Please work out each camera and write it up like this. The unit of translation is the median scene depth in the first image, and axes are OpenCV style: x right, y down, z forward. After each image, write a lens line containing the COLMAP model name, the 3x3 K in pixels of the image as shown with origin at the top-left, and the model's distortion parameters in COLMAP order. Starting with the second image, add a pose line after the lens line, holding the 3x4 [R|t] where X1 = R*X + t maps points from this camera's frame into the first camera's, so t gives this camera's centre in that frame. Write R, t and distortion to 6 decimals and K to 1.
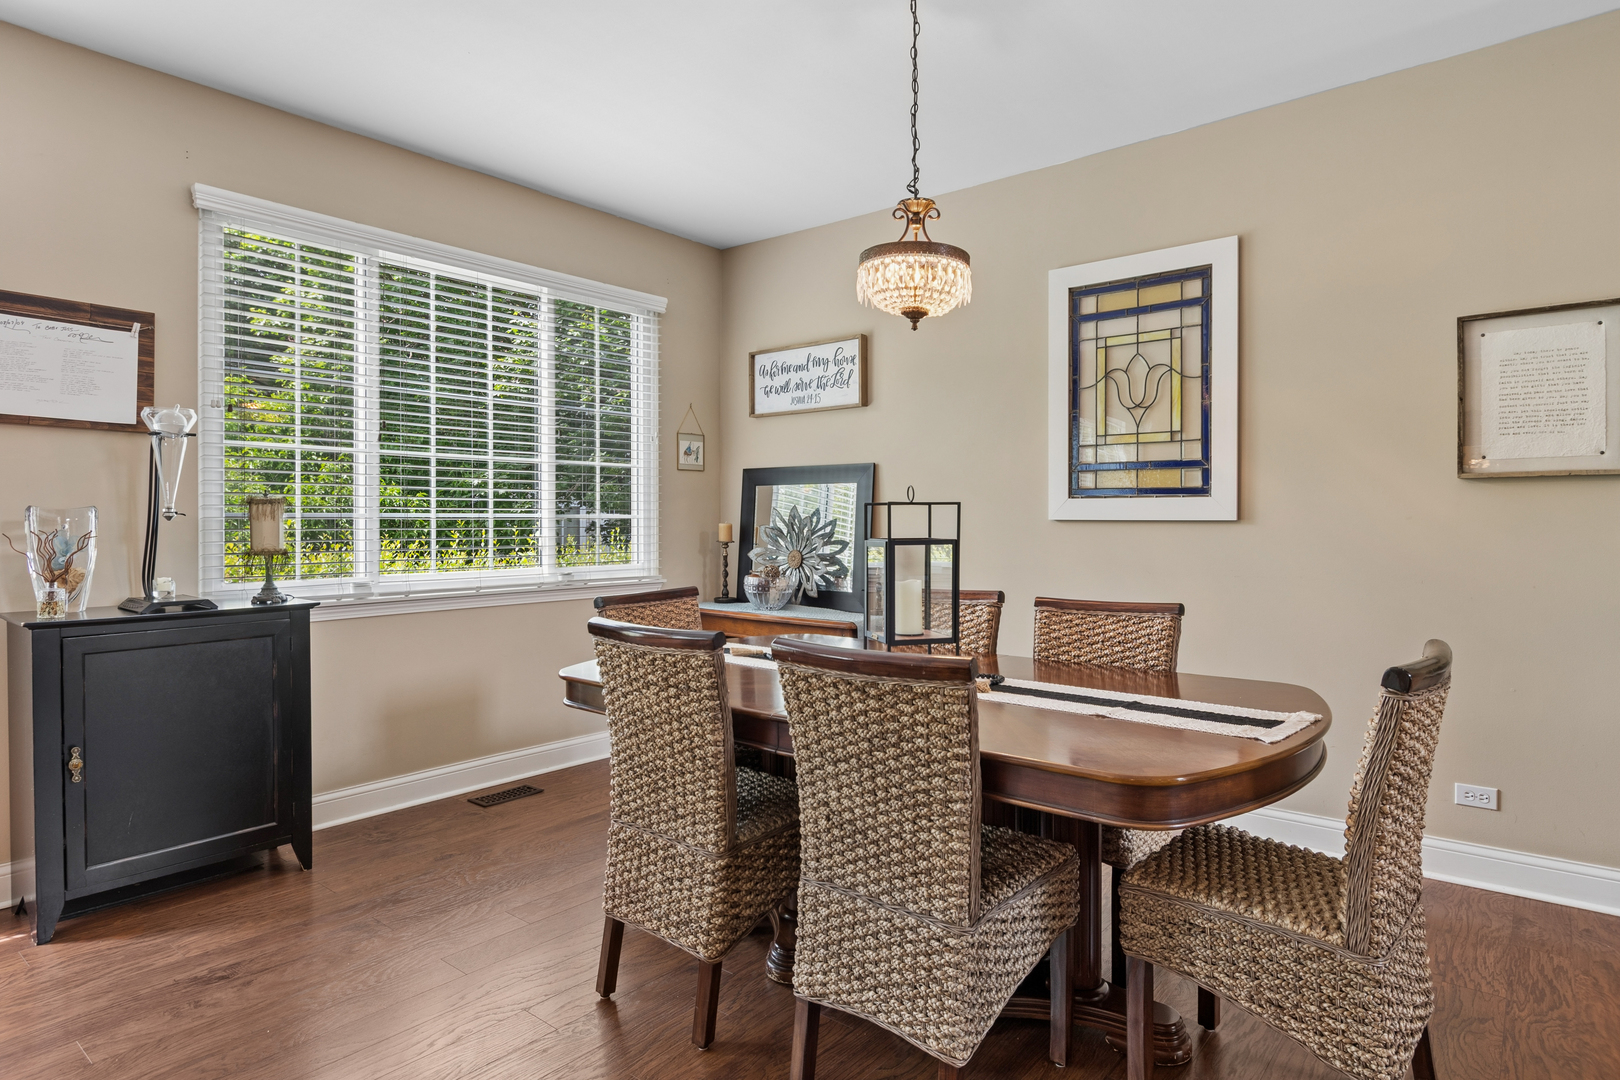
lens RADIAL K [[912.7, 0, 810.9], [0, 912.7, 530.6], [0, 0, 1]] dist [0.007377, -0.000832]
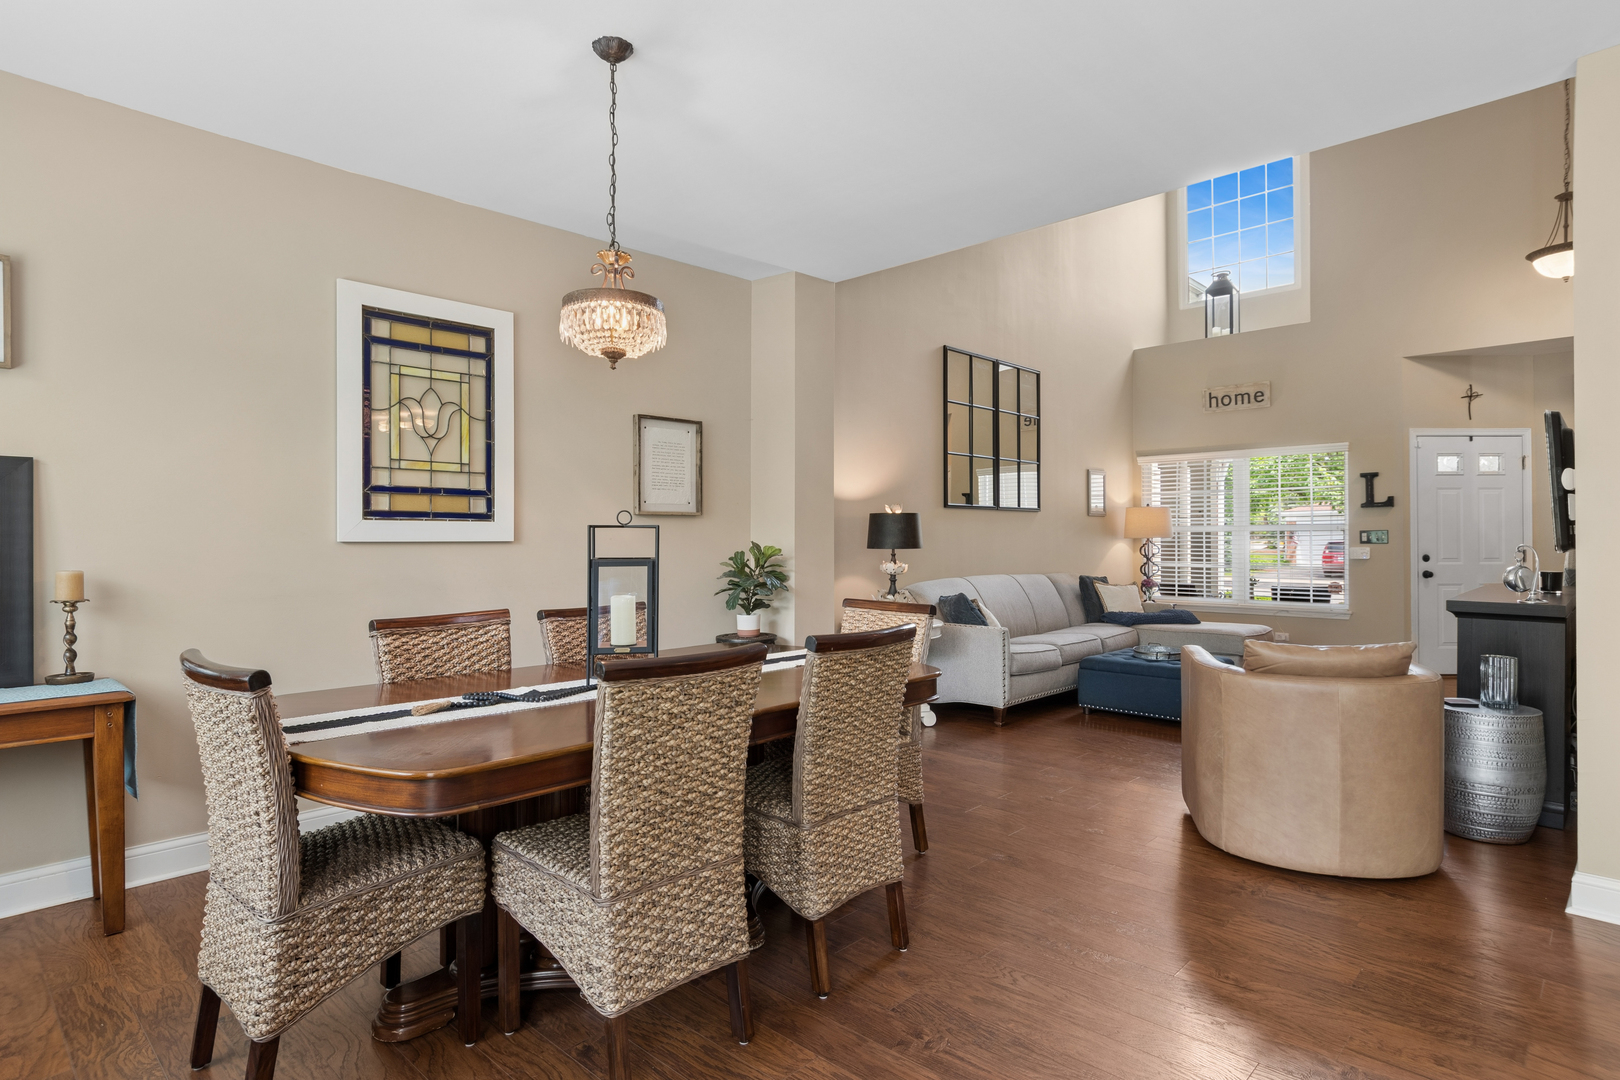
lens RADIAL K [[860.1, 0, 816.5], [0, 860.1, 532.9], [0, 0, 1]] dist [0.003537, -0.001793]
pose [[0.069677, 0.004745, 0.997558, -0.643984], [0.016430, 0.999848, -0.005904, -0.008163], [-0.997434, 0.016801, 0.069589, 0.484058]]
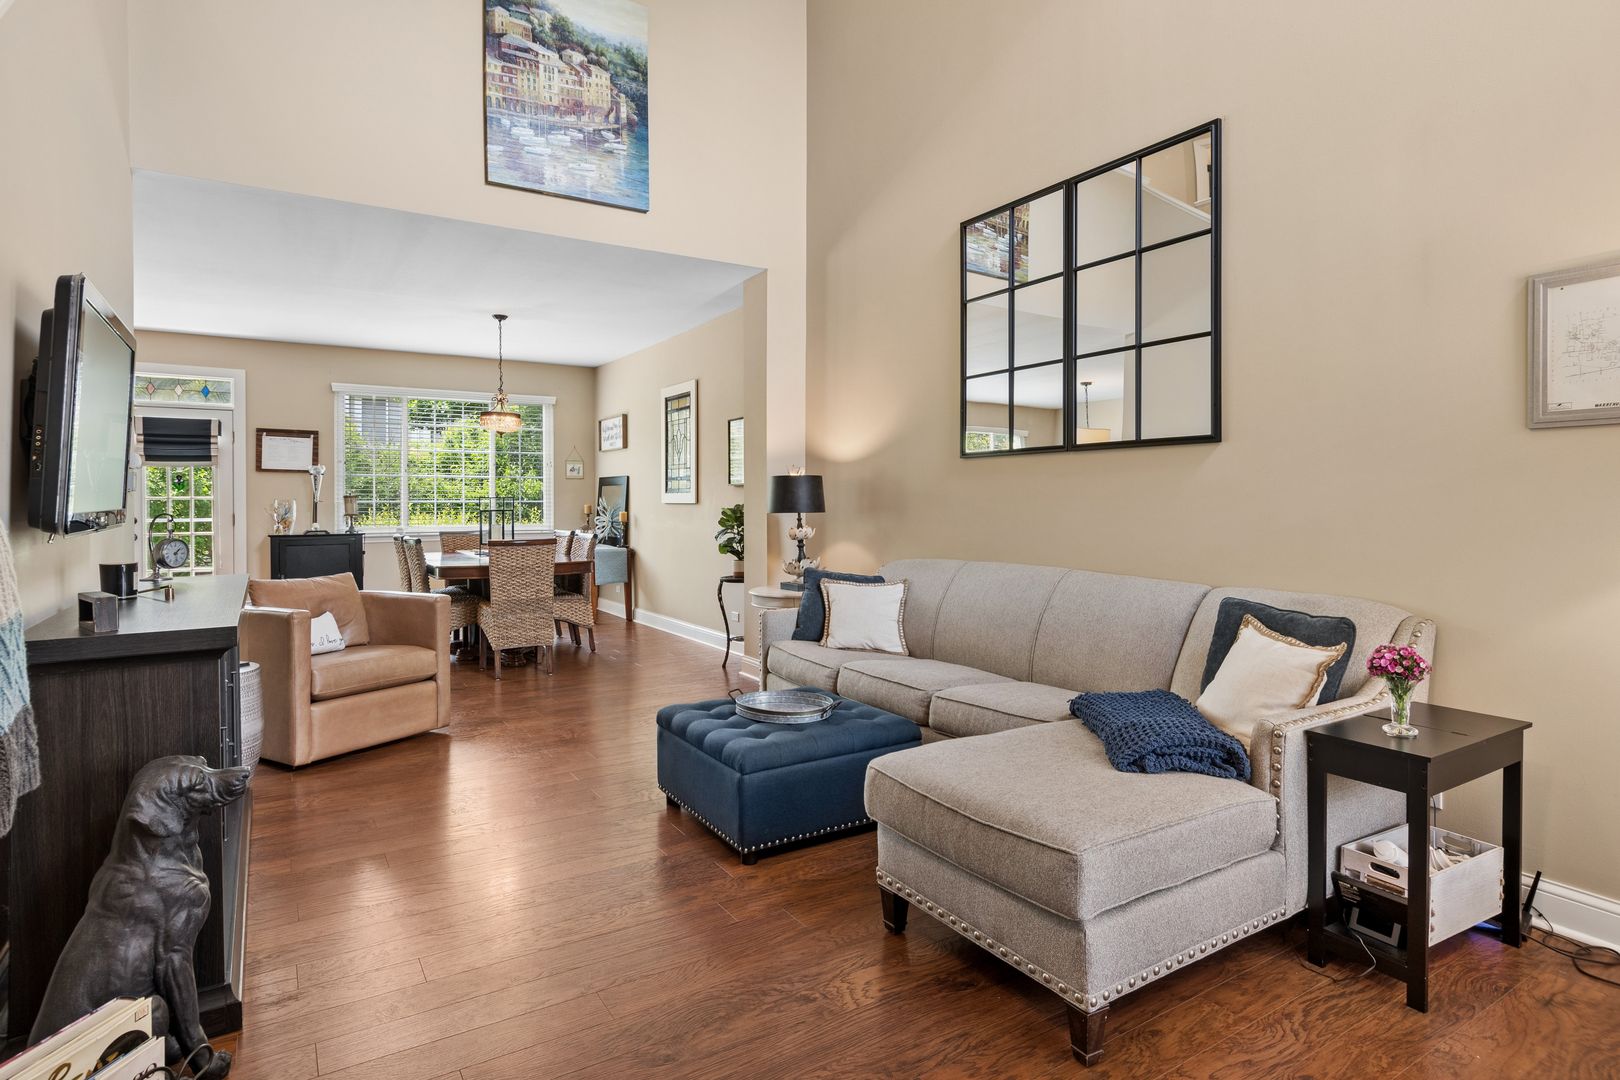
lens RADIAL K [[860.1, 0, 839.3], [0, 860.1, 510.2], [0, 0, 1]] dist [0.003537, -0.001793]
pose [[0.953643, 0.001526, -0.300936, 1.399906], [-0.002730, 0.999990, -0.003580, 0.013661], [0.300927, 0.004236, 0.953638, -0.913346]]
